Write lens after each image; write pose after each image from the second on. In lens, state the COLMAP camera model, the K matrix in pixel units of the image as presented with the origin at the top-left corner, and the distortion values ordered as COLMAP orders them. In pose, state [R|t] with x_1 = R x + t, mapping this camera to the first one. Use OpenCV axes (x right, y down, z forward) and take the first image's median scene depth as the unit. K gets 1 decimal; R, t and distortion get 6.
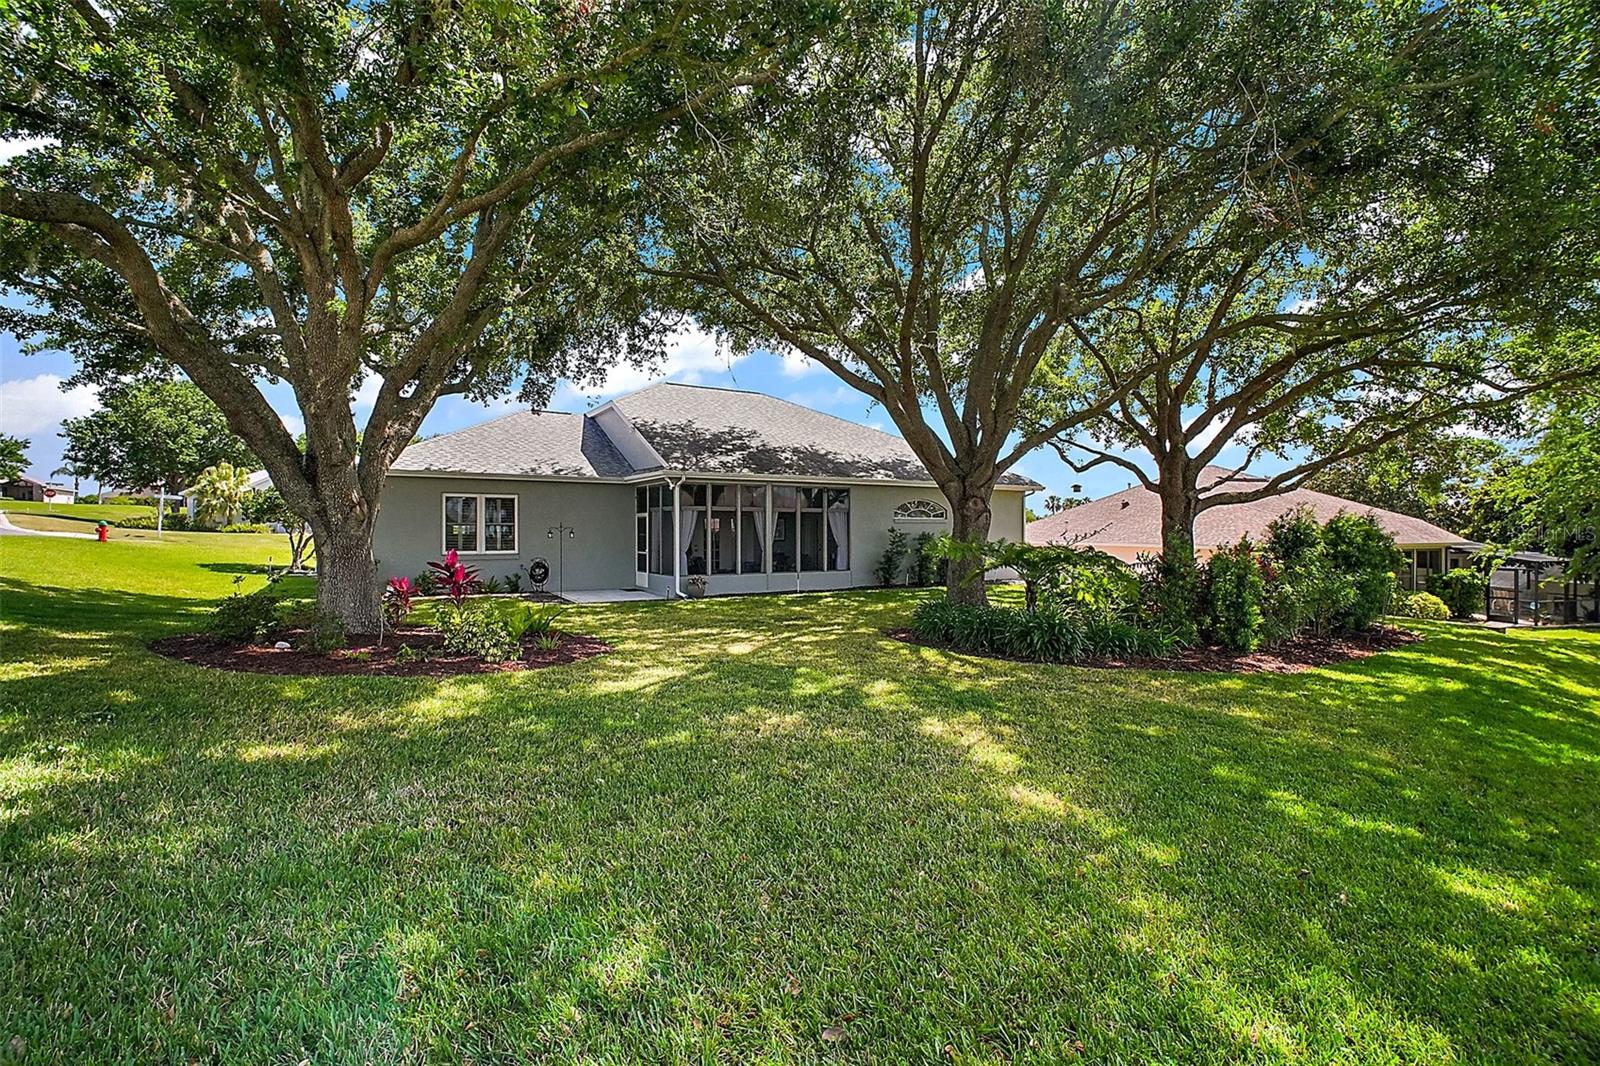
lens RADIAL K [[743.1, 0, 800.0], [0, 743.1, 533.0], [0, 0, 1]] dist [0.000932, -0.000197]
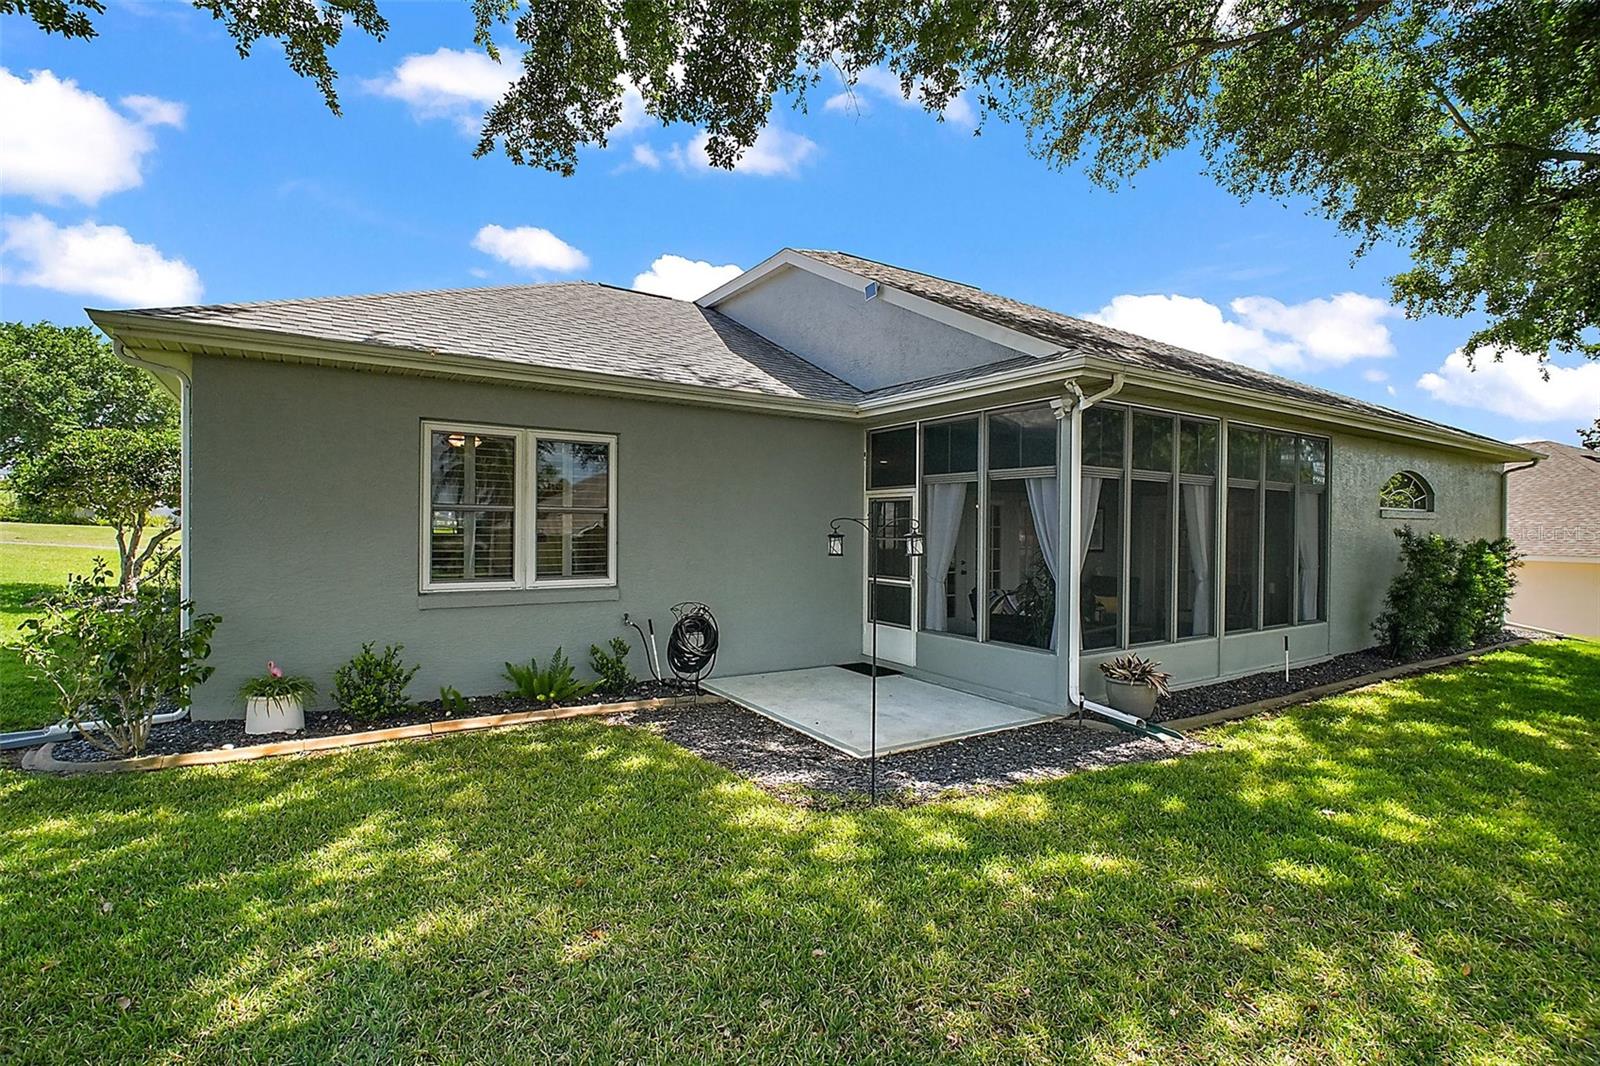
lens RADIAL K [[743.1, 0, 800.0], [0, 743.1, 533.0], [0, 0, 1]] dist [0.000932, -0.000197]
pose [[0.999117, 0.010123, 0.040778, -0.284944], [-0.010143, 0.999949, 0.000276, -0.001095], [-0.040773, -0.000689, 0.999168, 0.577441]]
